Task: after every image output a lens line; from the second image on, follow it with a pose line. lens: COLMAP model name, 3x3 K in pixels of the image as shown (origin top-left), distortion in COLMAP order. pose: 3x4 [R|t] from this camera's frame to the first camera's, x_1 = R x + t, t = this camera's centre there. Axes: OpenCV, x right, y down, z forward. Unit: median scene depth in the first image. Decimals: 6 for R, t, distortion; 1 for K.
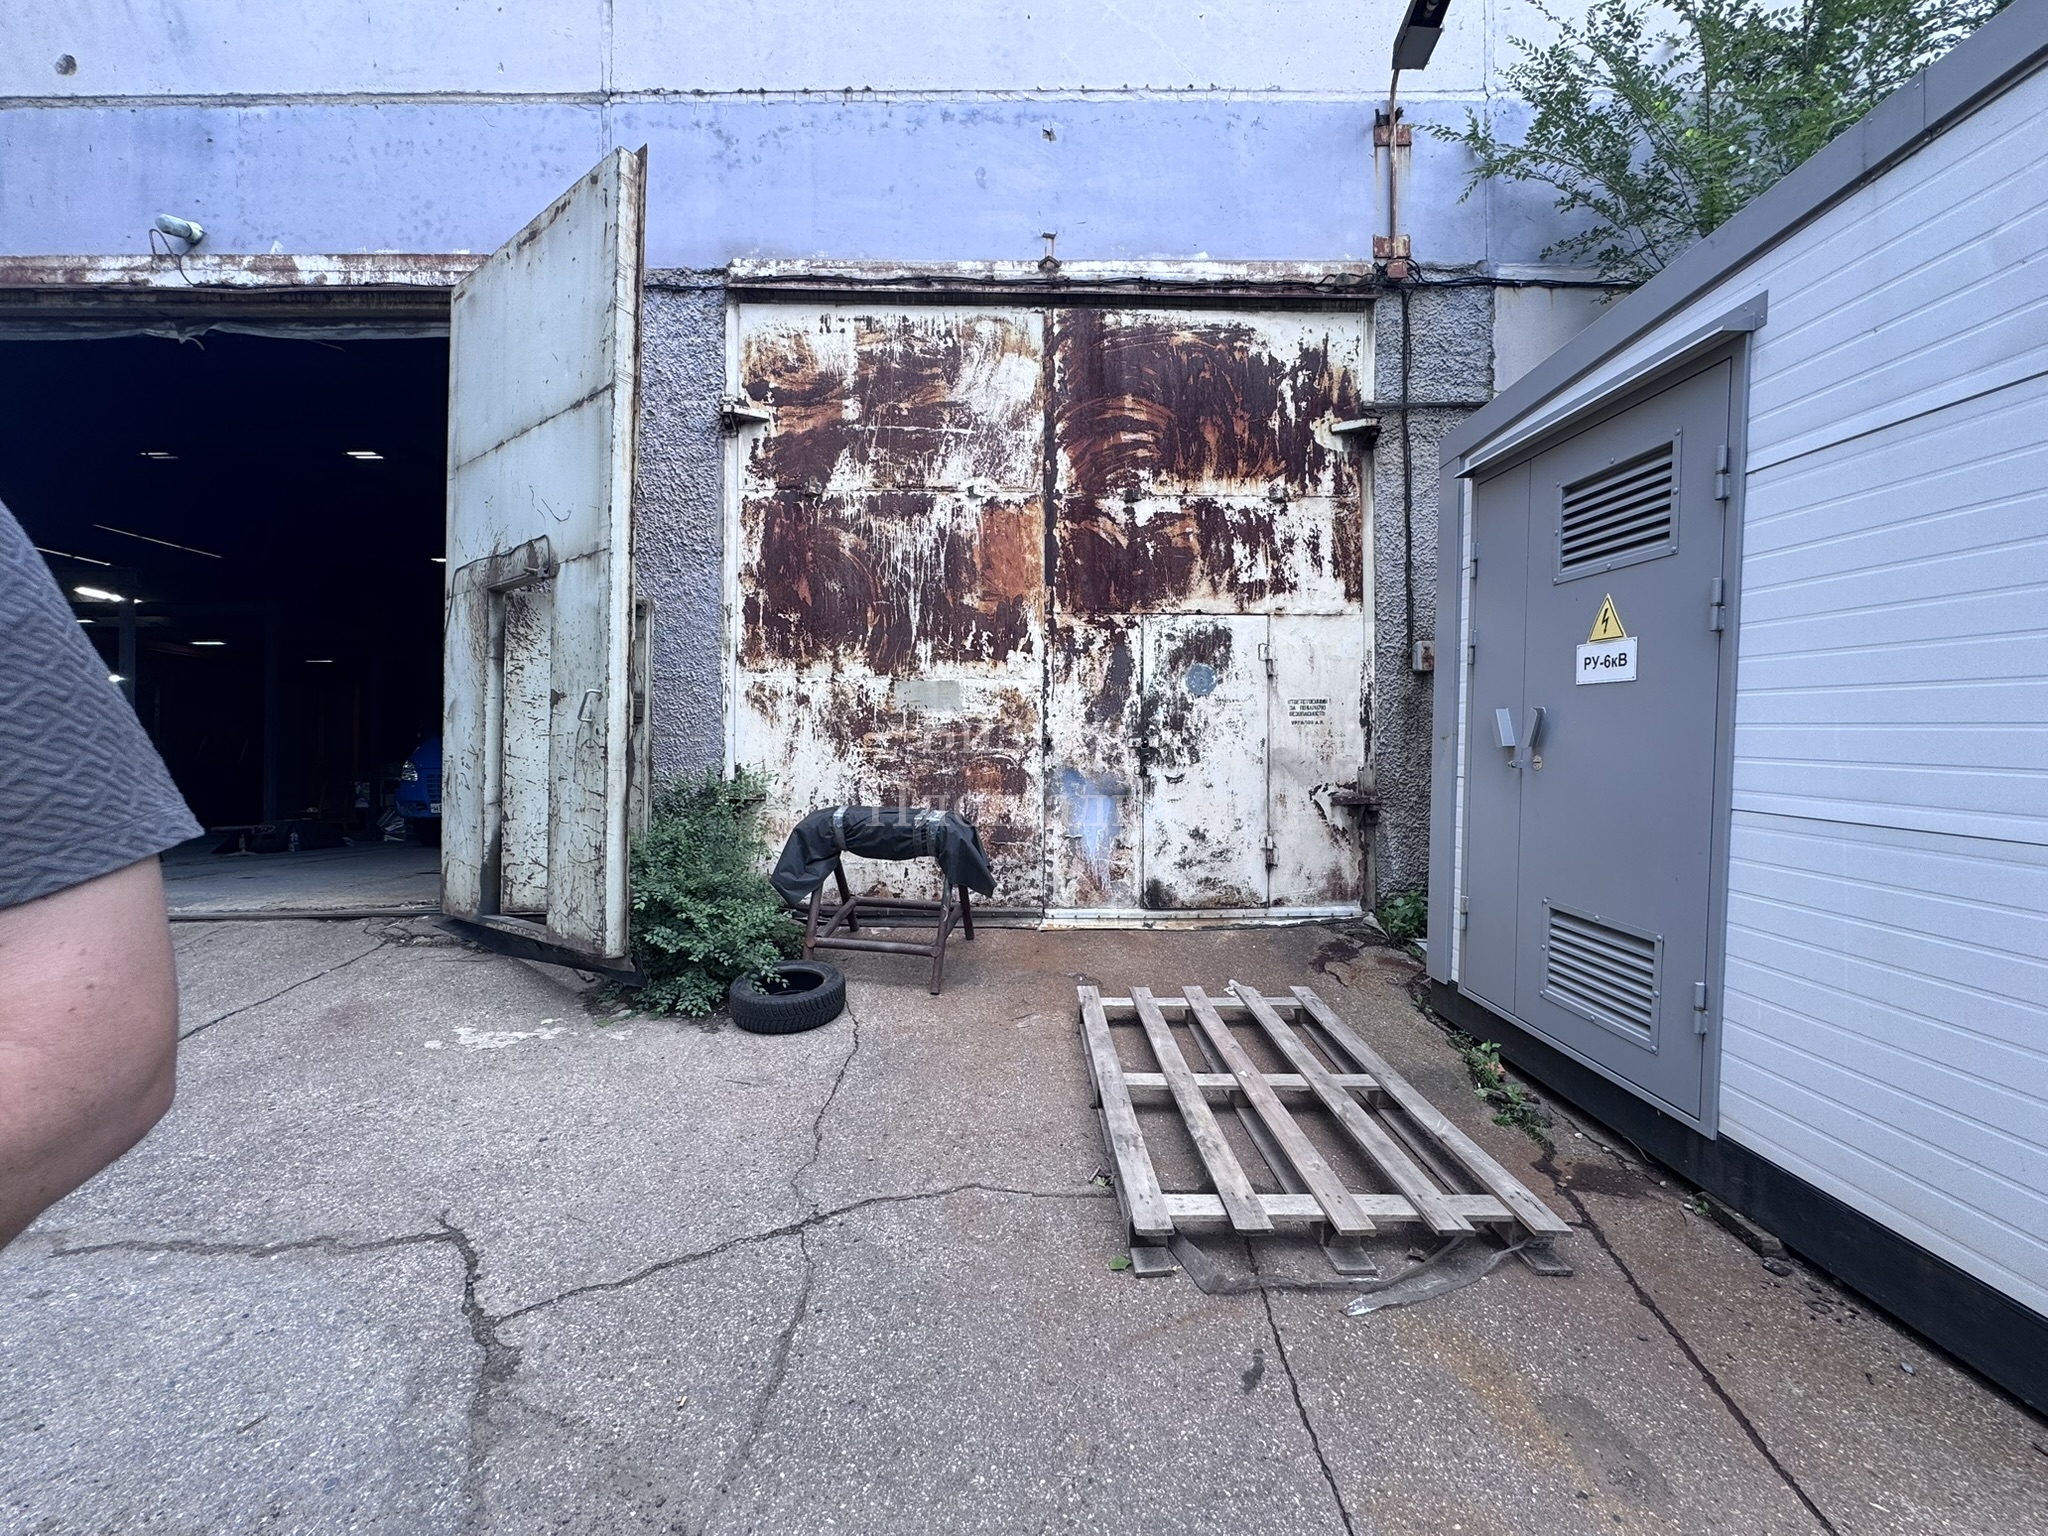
lens RADIAL K [[815.7, 0, 1023.5], [0, 815.7, 768.0], [0, 0, 1]] dist [-0.002064, 0.000081]
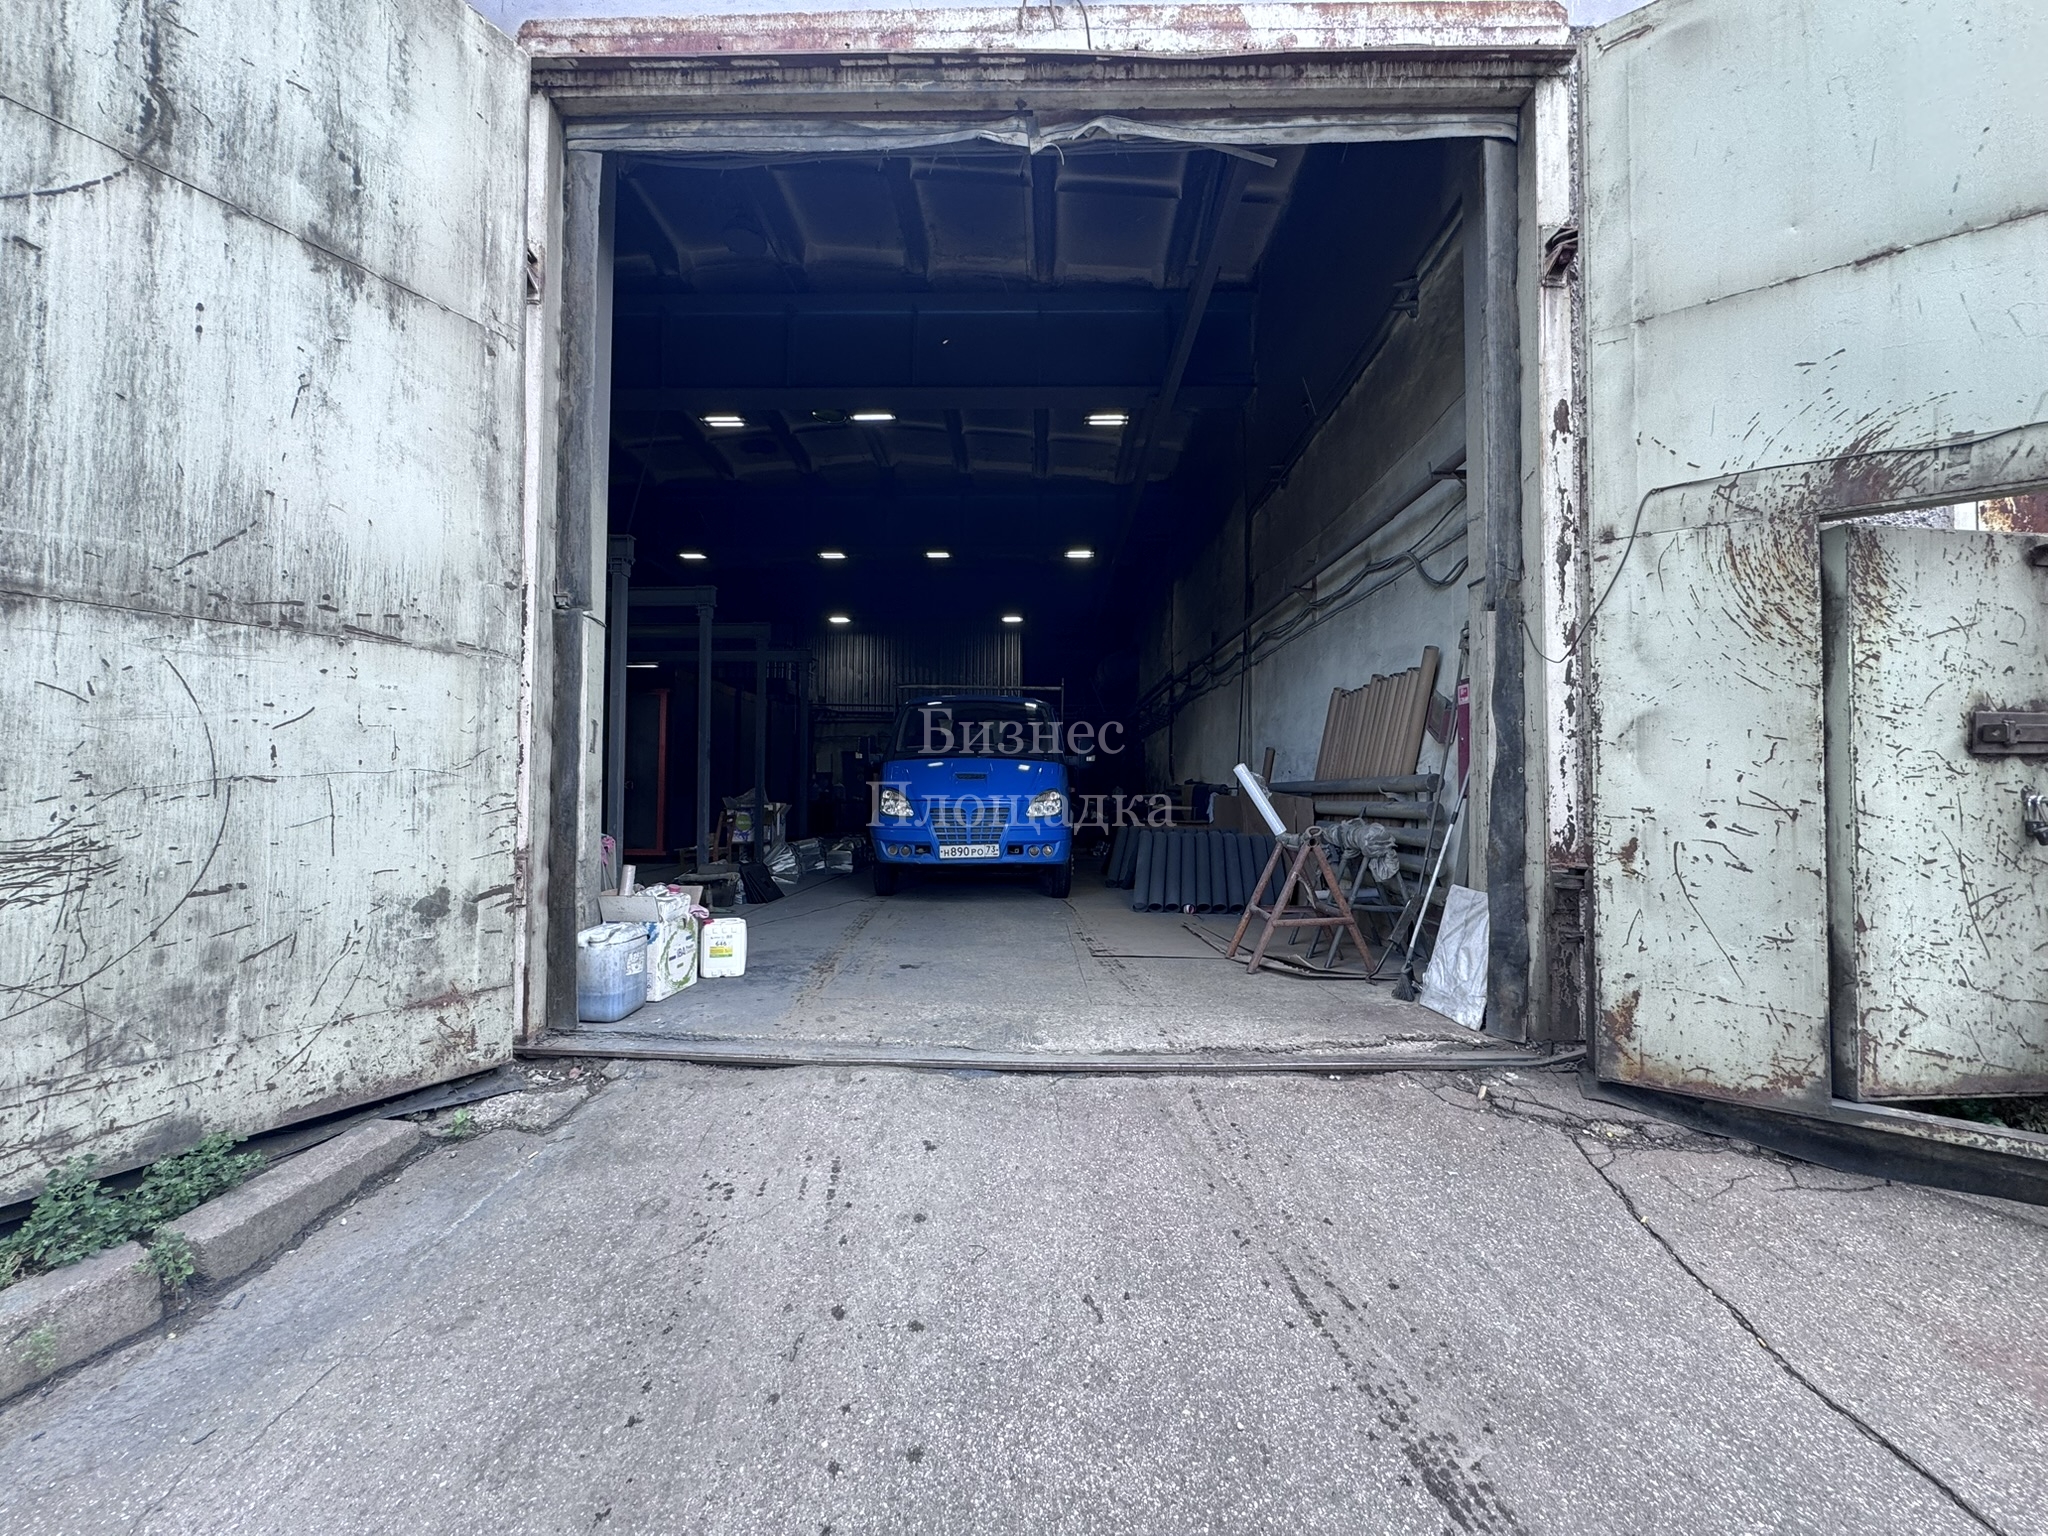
lens RADIAL K [[815.7, 0, 1026.3], [0, 815.7, 767.3], [0, 0, 1]] dist [-0.002064, 0.000081]
pose [[0.999683, 0.005352, -0.024610, -1.047129], [-0.005781, 0.999832, -0.017377, -0.029700], [0.024513, 0.017513, 0.999546, 0.378275]]
